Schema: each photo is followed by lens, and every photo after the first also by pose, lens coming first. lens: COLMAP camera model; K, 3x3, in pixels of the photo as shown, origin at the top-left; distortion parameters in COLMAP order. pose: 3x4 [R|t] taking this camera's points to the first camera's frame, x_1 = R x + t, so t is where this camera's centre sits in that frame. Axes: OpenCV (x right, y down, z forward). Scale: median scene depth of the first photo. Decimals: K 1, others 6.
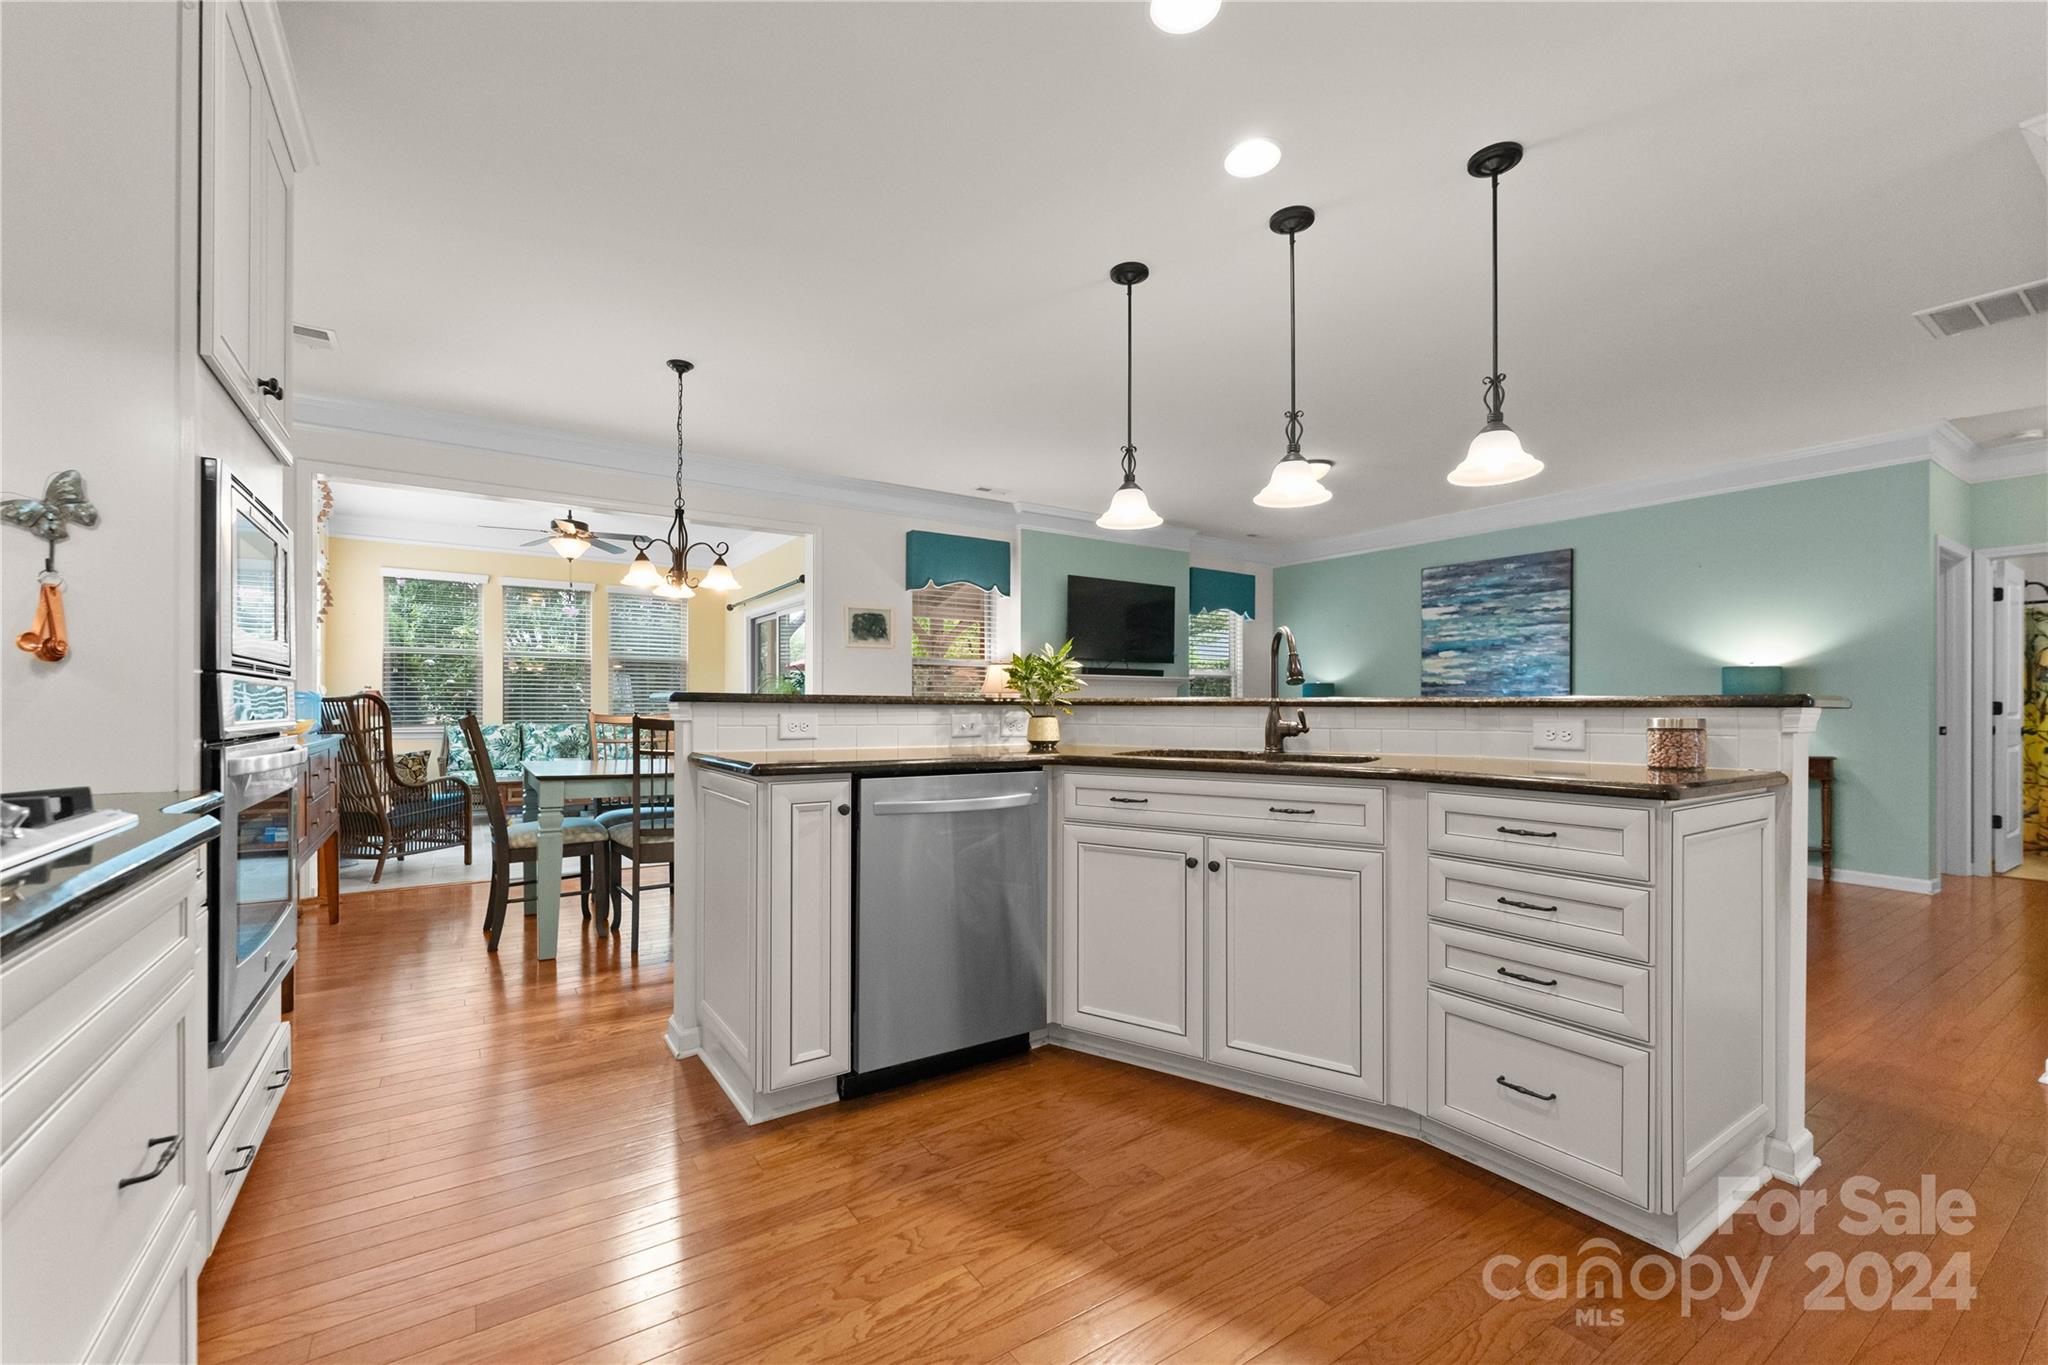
lens RADIAL K [[840.8, 0, 1015.8], [0, 840.8, 704.5], [0, 0, 1]] dist [0.000367, 0.000074]
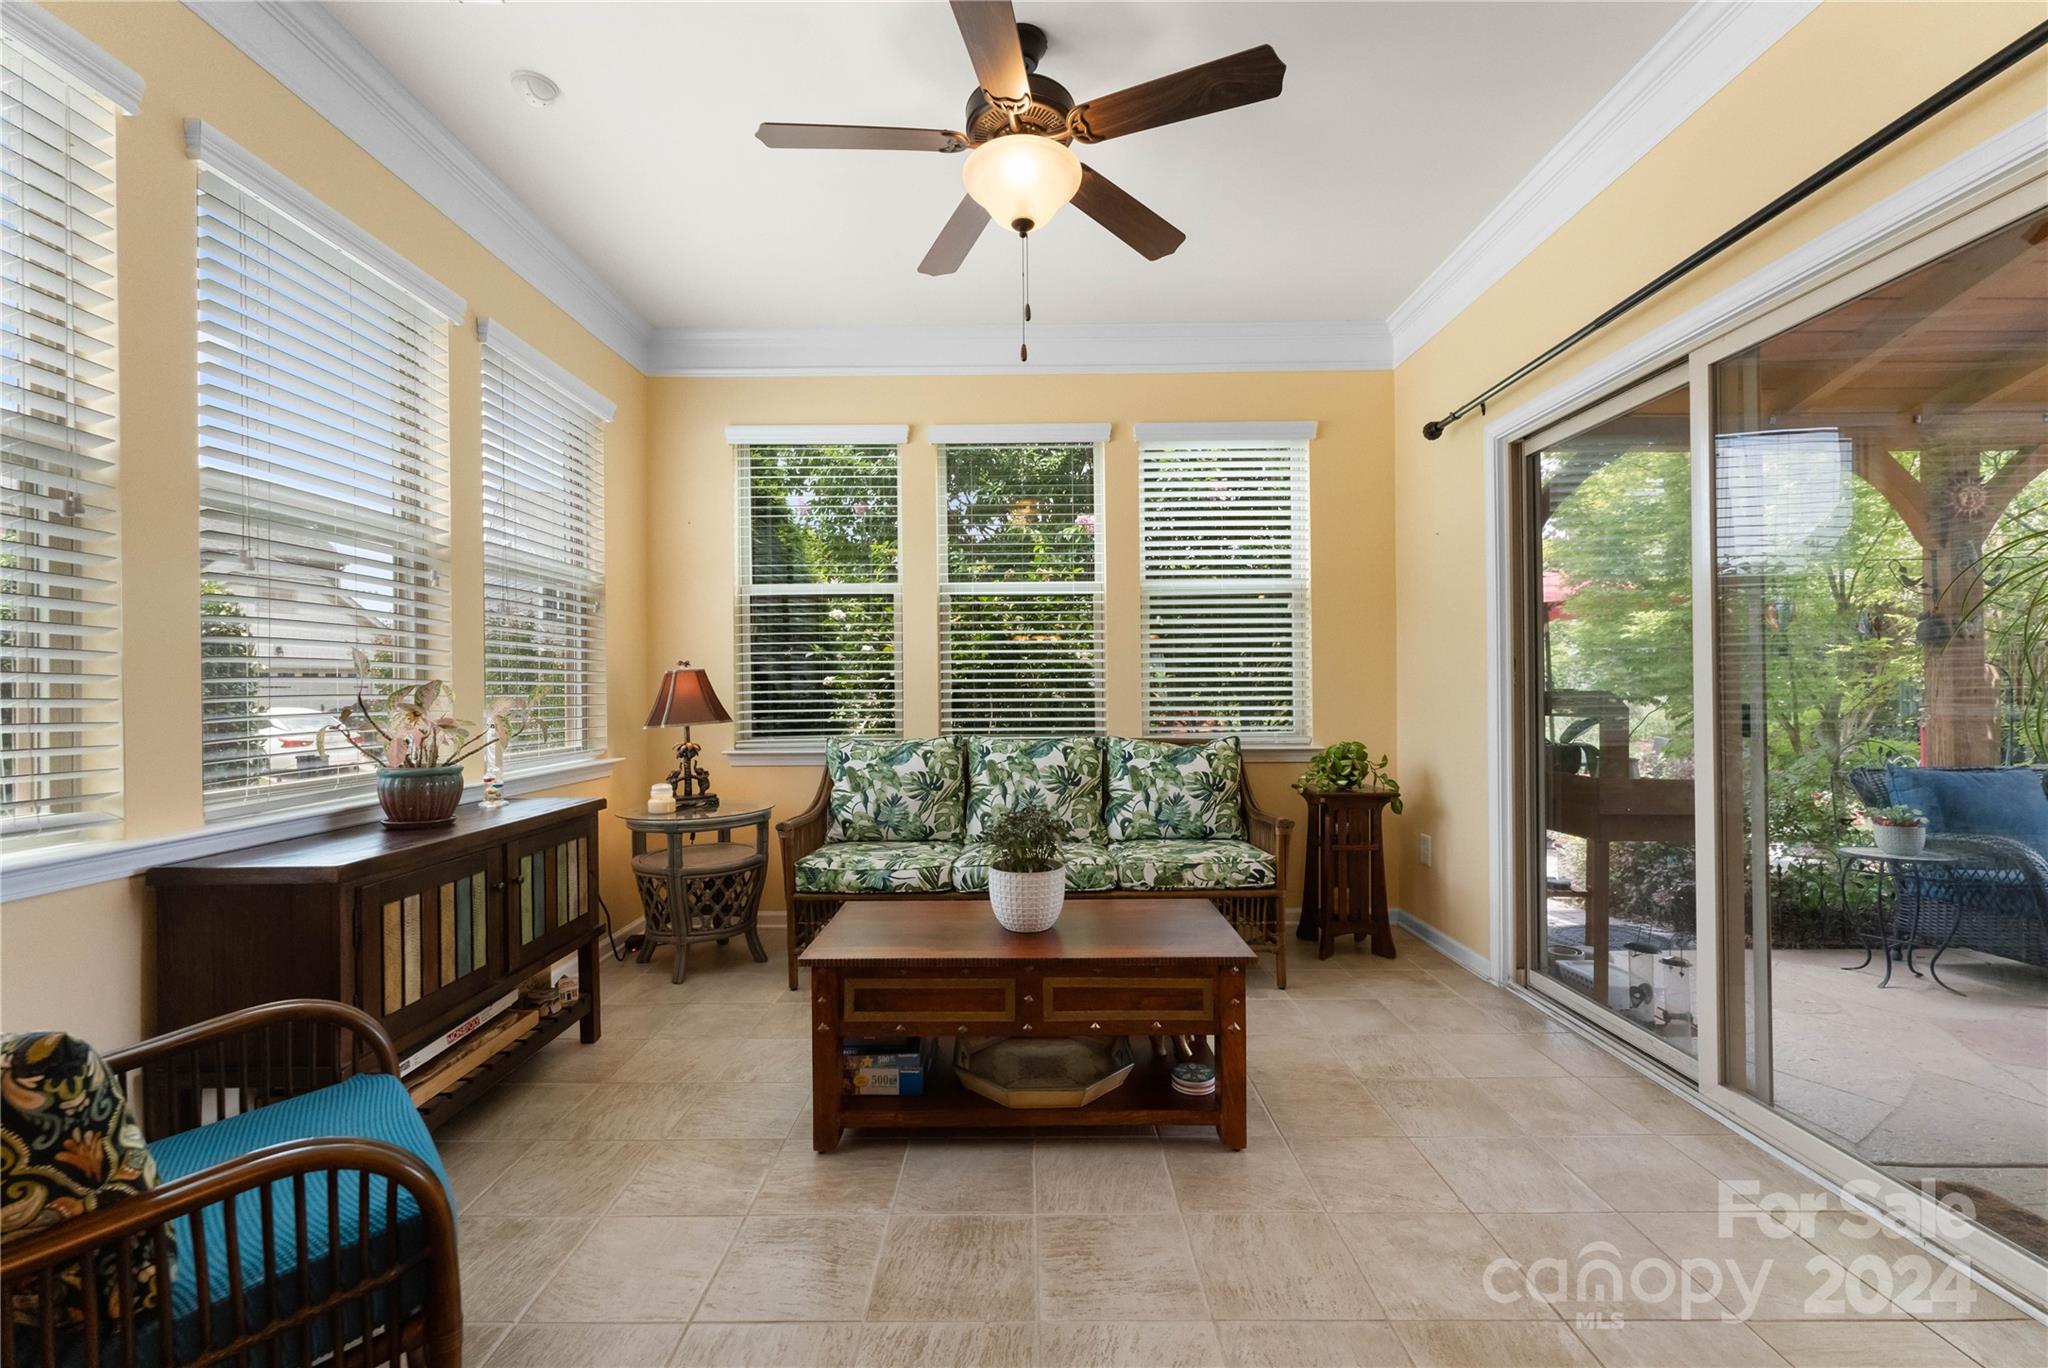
lens RADIAL K [[846.0, 0, 1024.0], [0, 846.0, 684.0], [0, 0, 1]] dist [0.000337, 0.000059]
pose [[0.829420, -0.014572, -0.558436, -1.235768], [0.014591, 0.999884, -0.004421, -0.012920], [0.558435, -0.004481, 0.829536, 2.563972]]
